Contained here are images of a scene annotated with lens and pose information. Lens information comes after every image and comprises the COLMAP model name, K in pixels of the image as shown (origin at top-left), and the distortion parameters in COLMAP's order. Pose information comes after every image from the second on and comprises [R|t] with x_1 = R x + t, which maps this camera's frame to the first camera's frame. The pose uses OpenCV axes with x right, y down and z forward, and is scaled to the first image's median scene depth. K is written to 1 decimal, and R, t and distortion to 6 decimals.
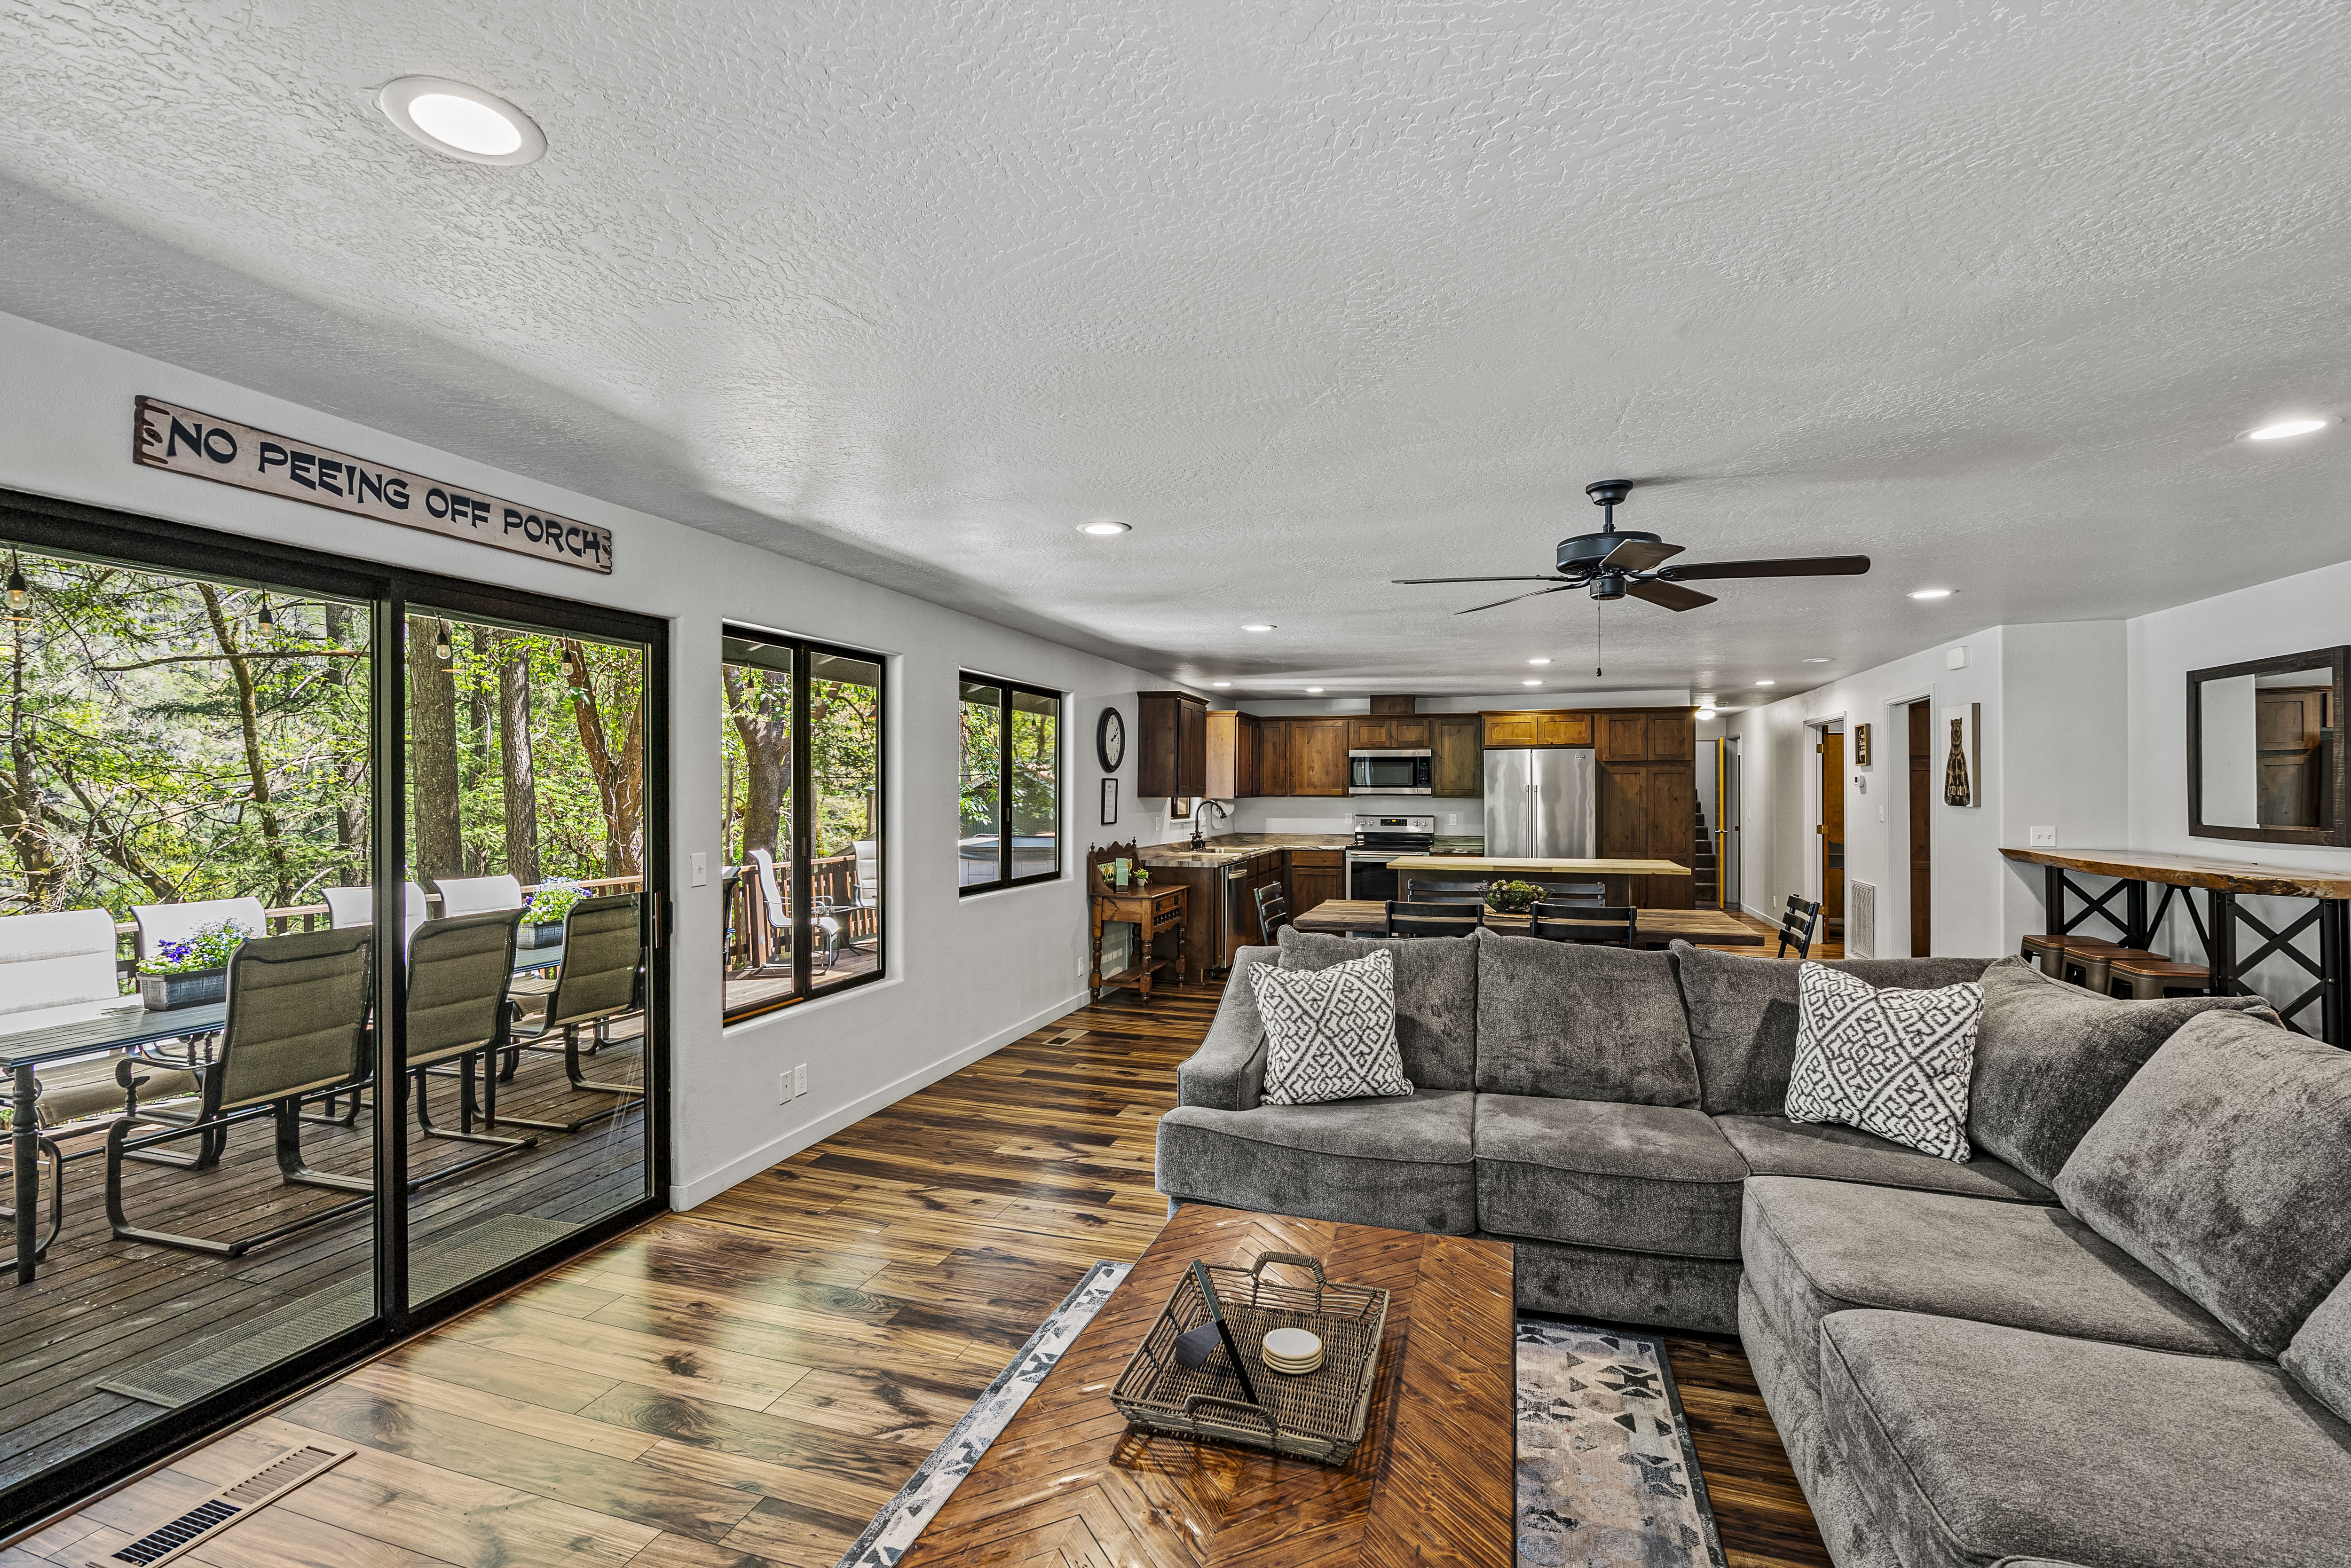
lens RADIAL K [[1059.0, 0, 1170.9], [0, 1059.0, 782.9], [0, 0, 1]] dist [0.000085, 0.000653]
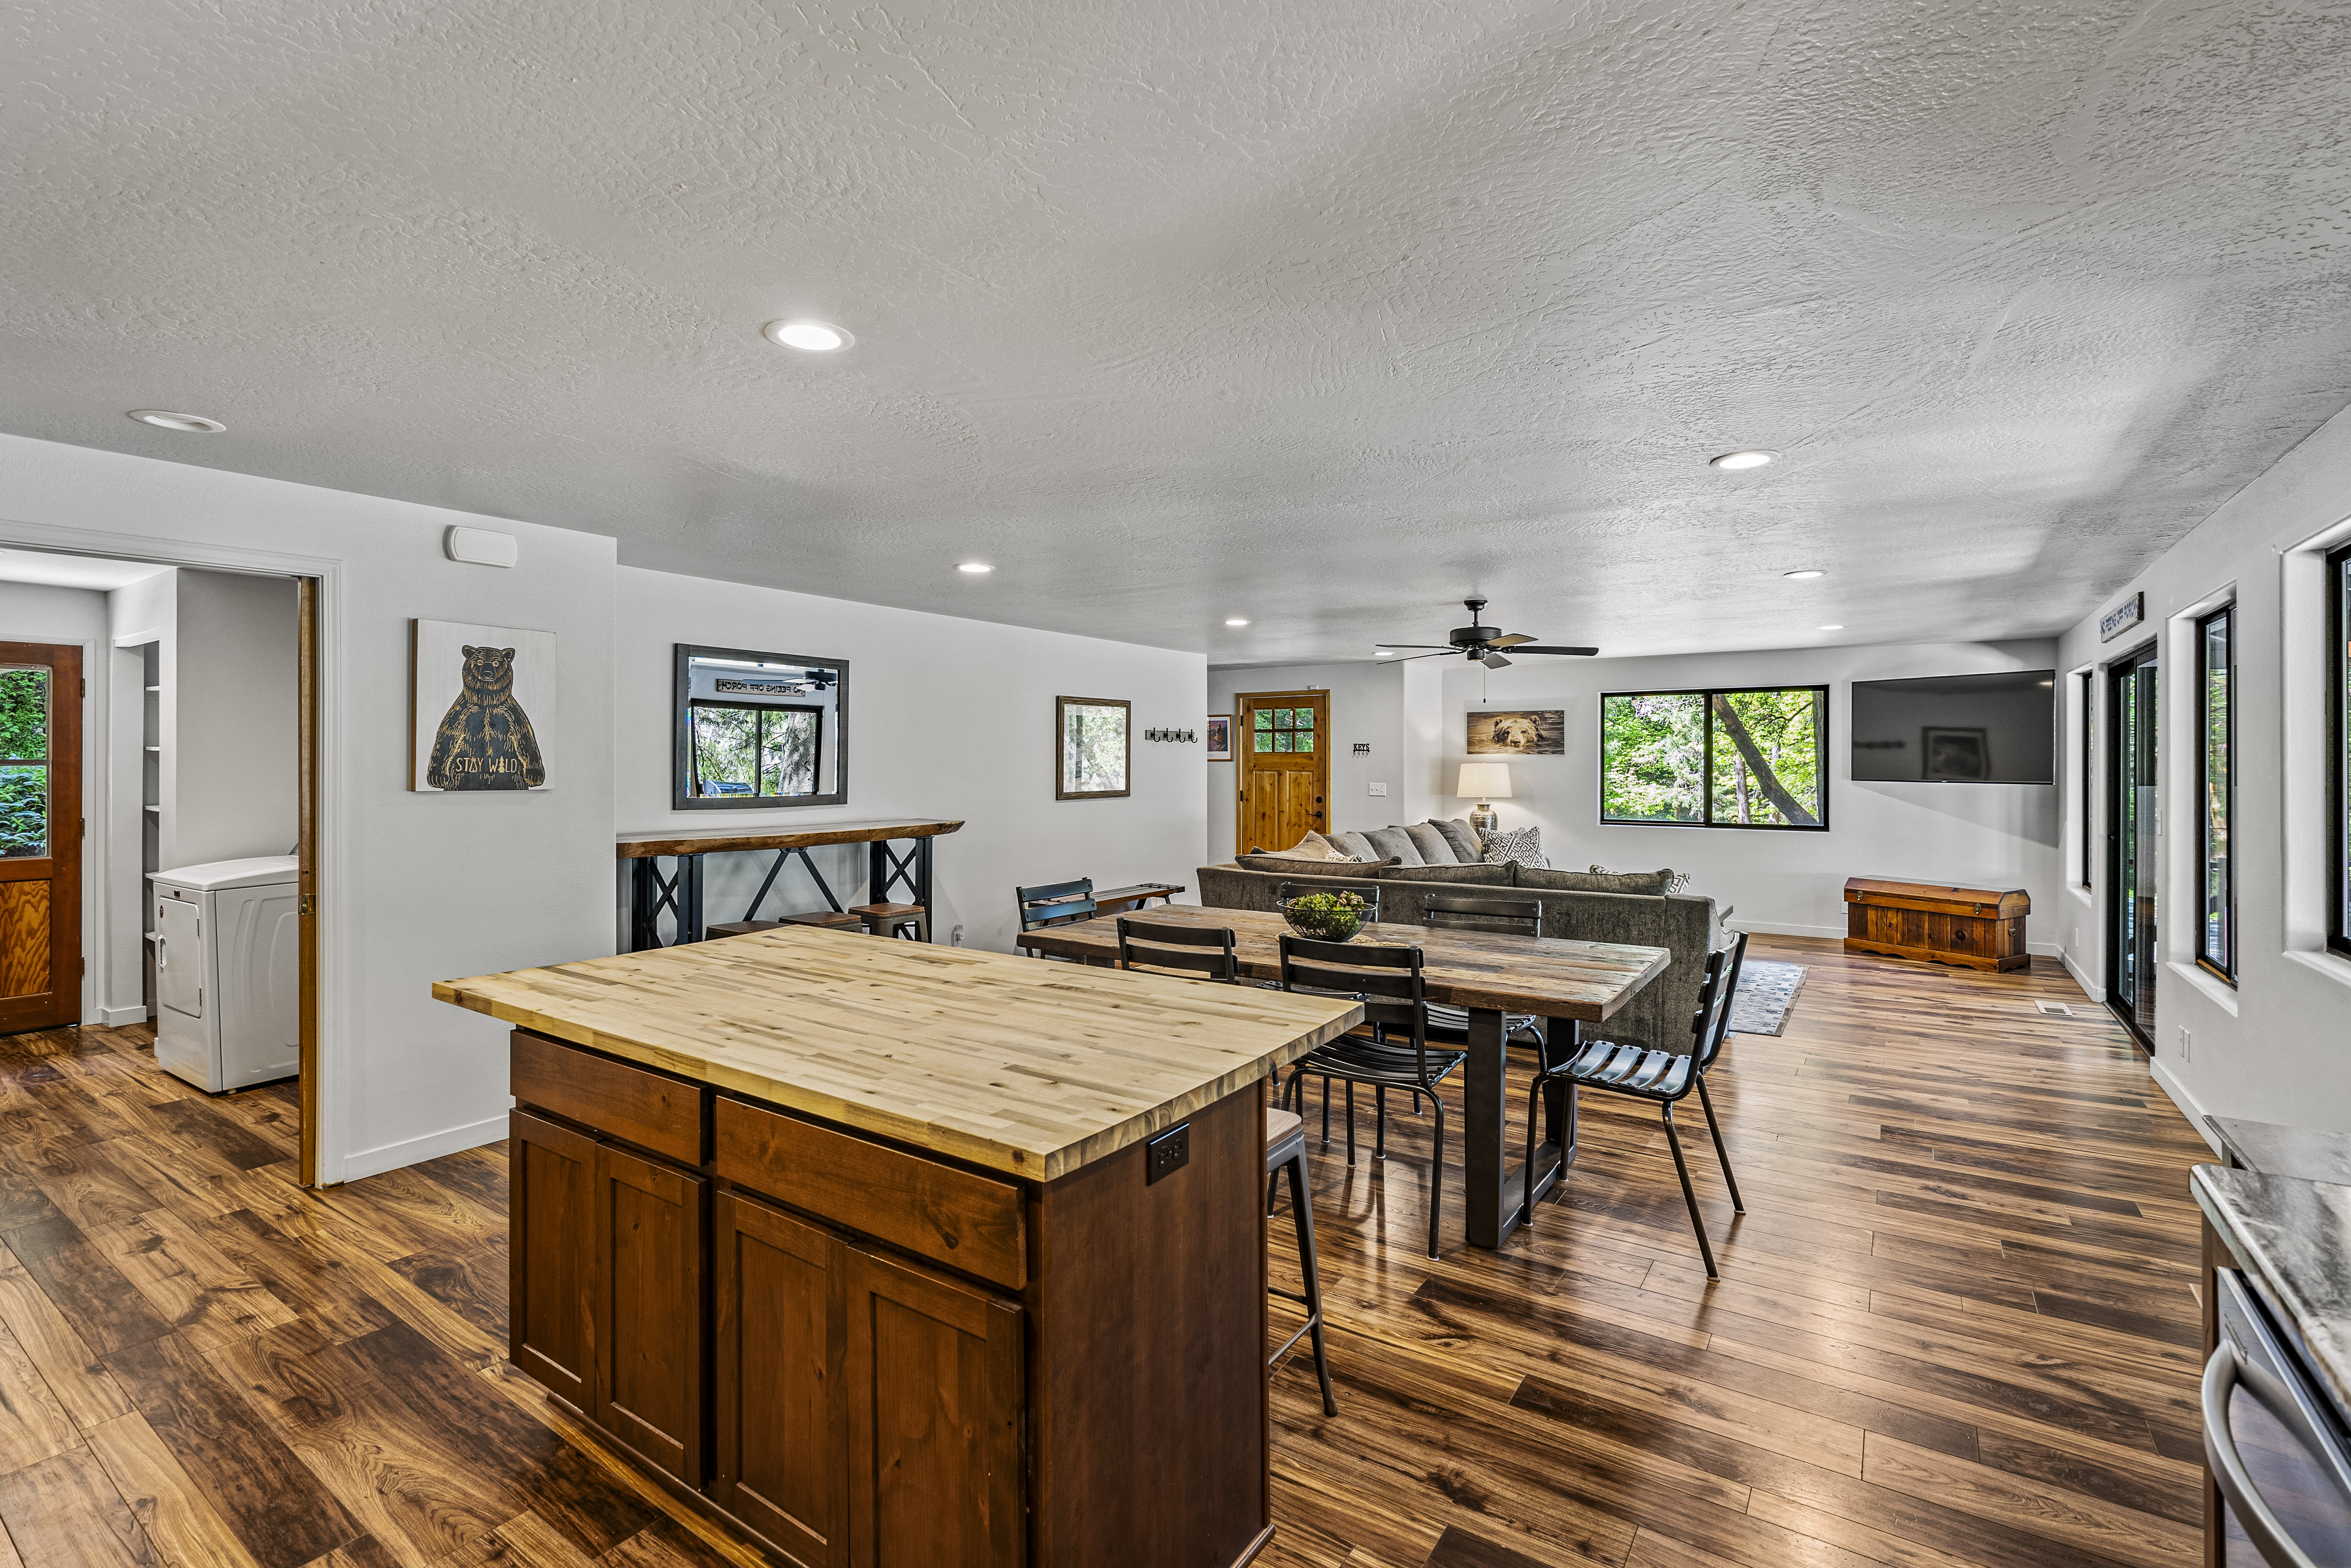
lens RADIAL K [[1059.0, 0, 1173.5], [0, 1059.0, 767.4], [0, 0, 1]] dist [0.000085, 0.000653]
pose [[-0.958989, 0.000829, 0.283442, 0.140229], [0.002047, 0.999990, 0.004001, 0.003493], [-0.283435, 0.004417, -0.958981, 1.061048]]
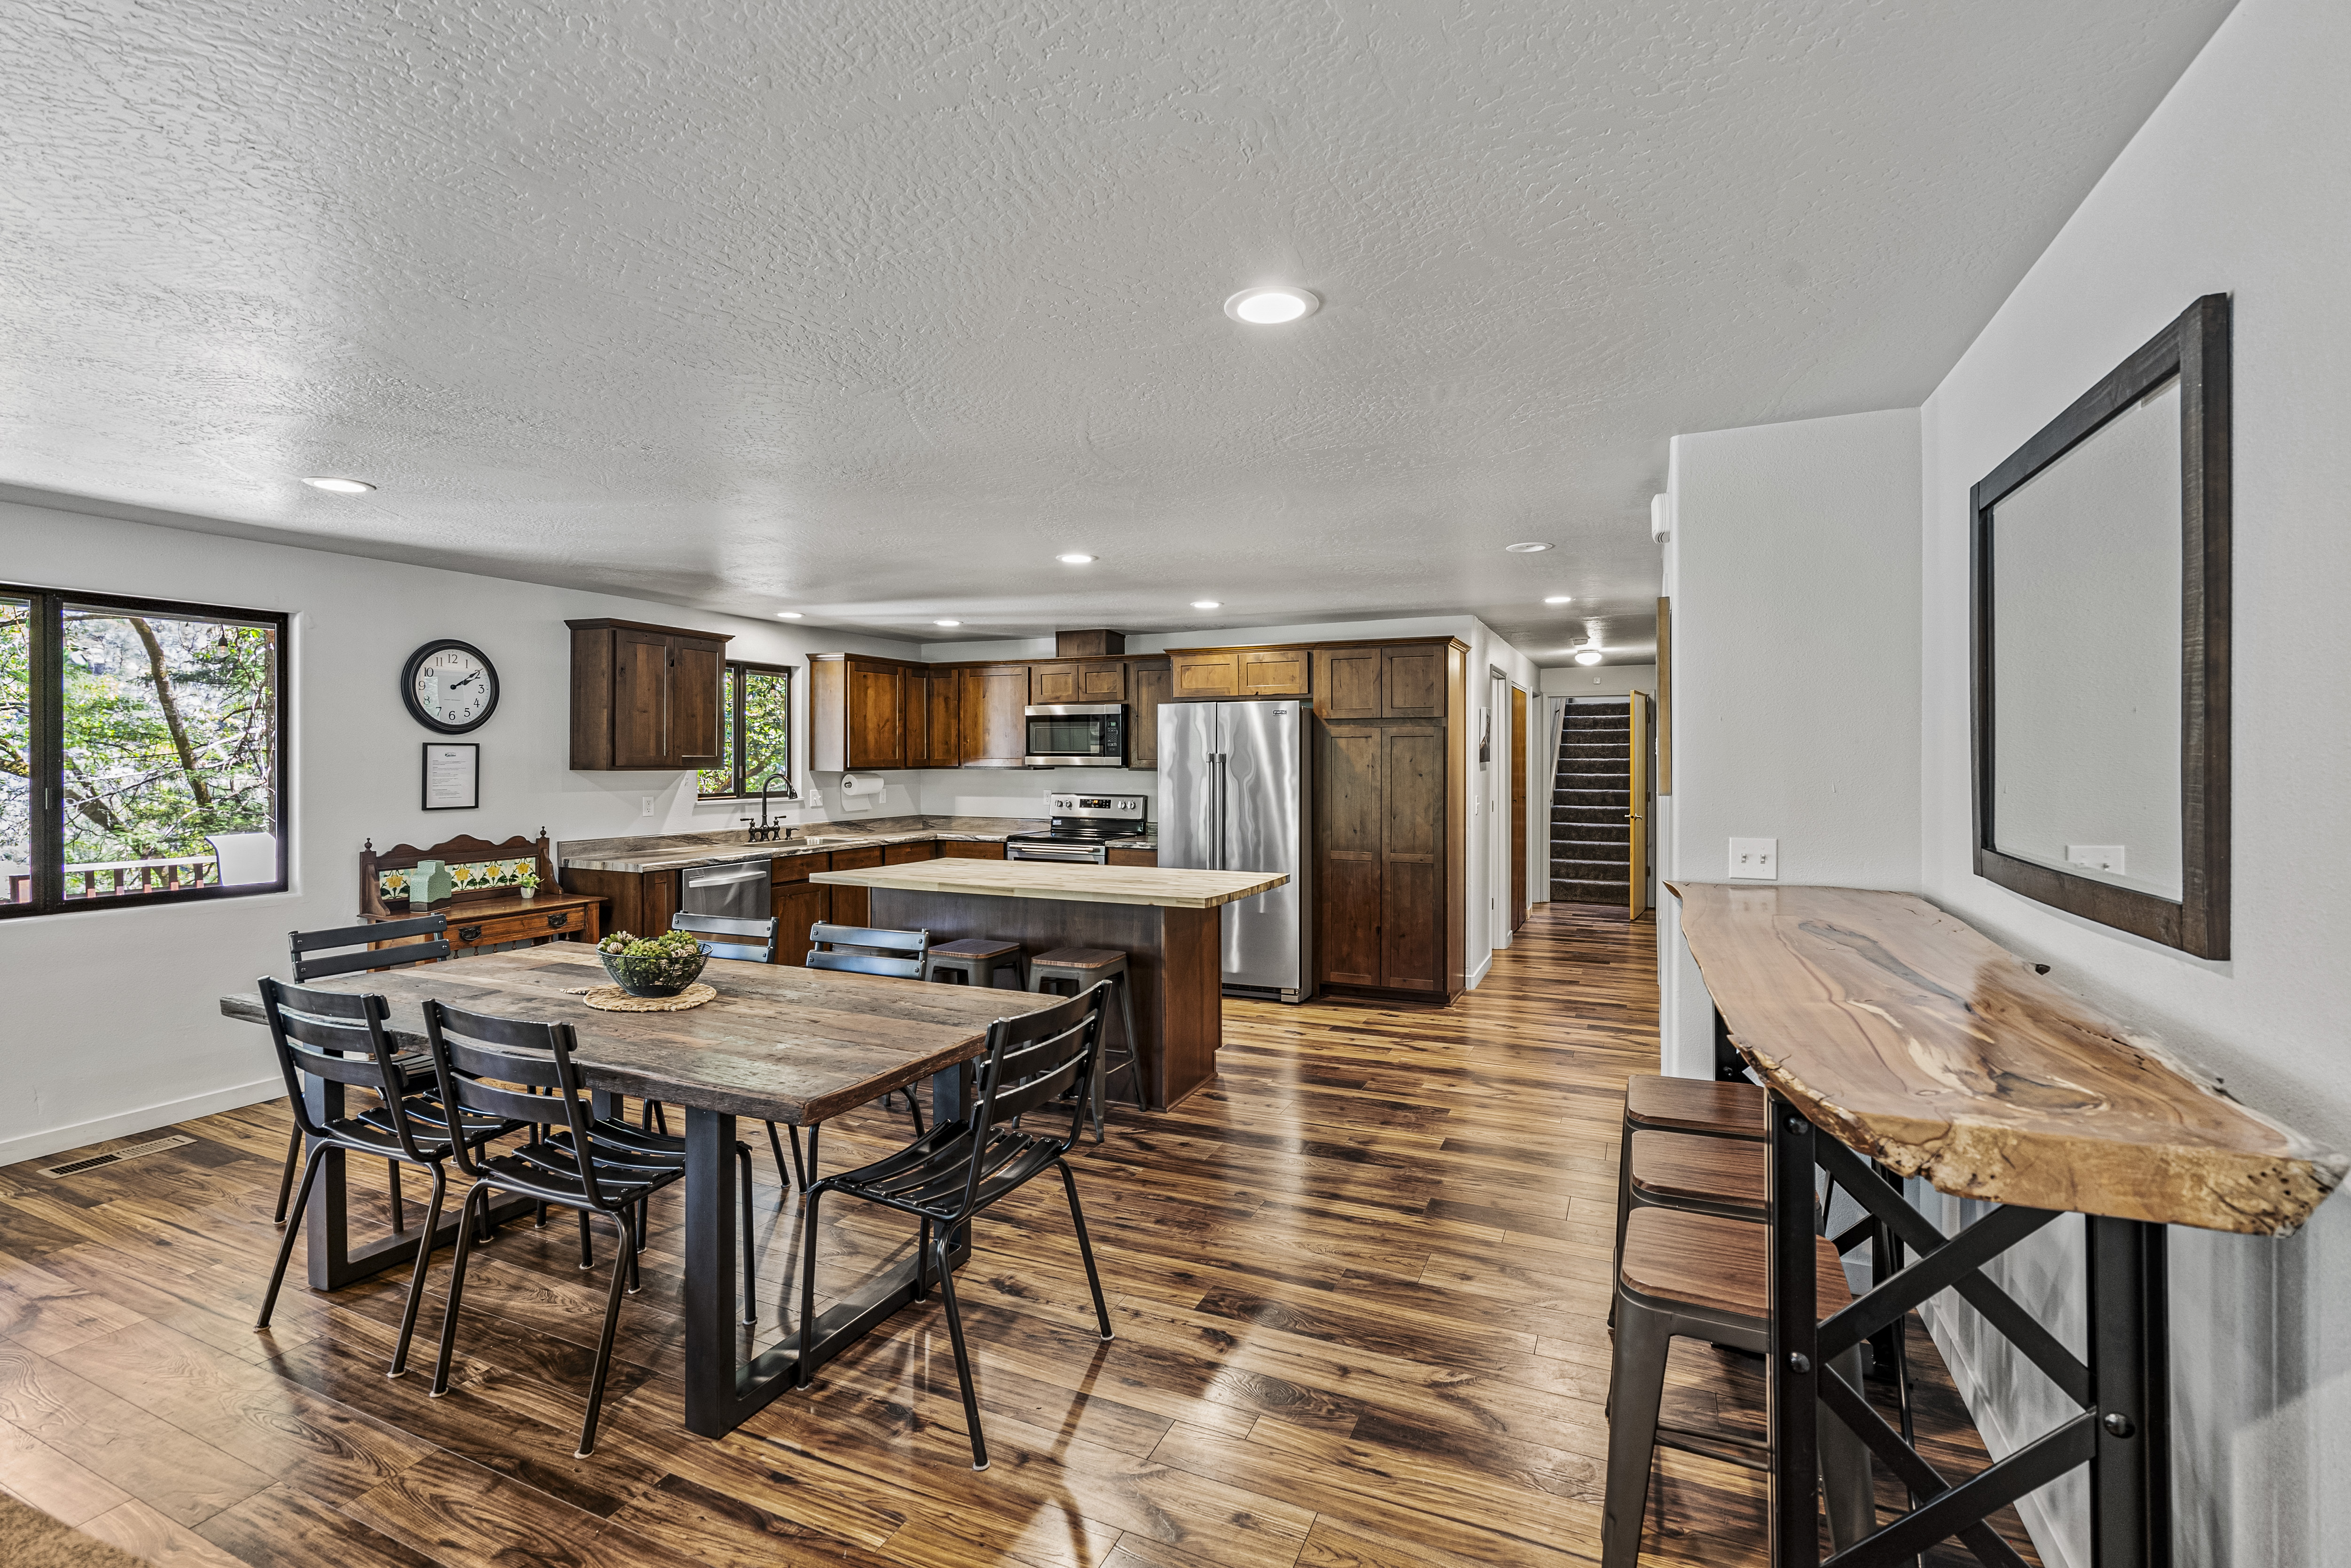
lens RADIAL K [[1059.0, 0, 1175.6], [0, 1059.0, 766.6], [0, 0, 1]] dist [0.000085, 0.000653]
pose [[0.993691, 0.001856, -0.112137, 0.396047], [-0.000182, 0.999888, 0.014942, 0.000170], [0.112152, -0.014827, 0.993580, 0.310667]]
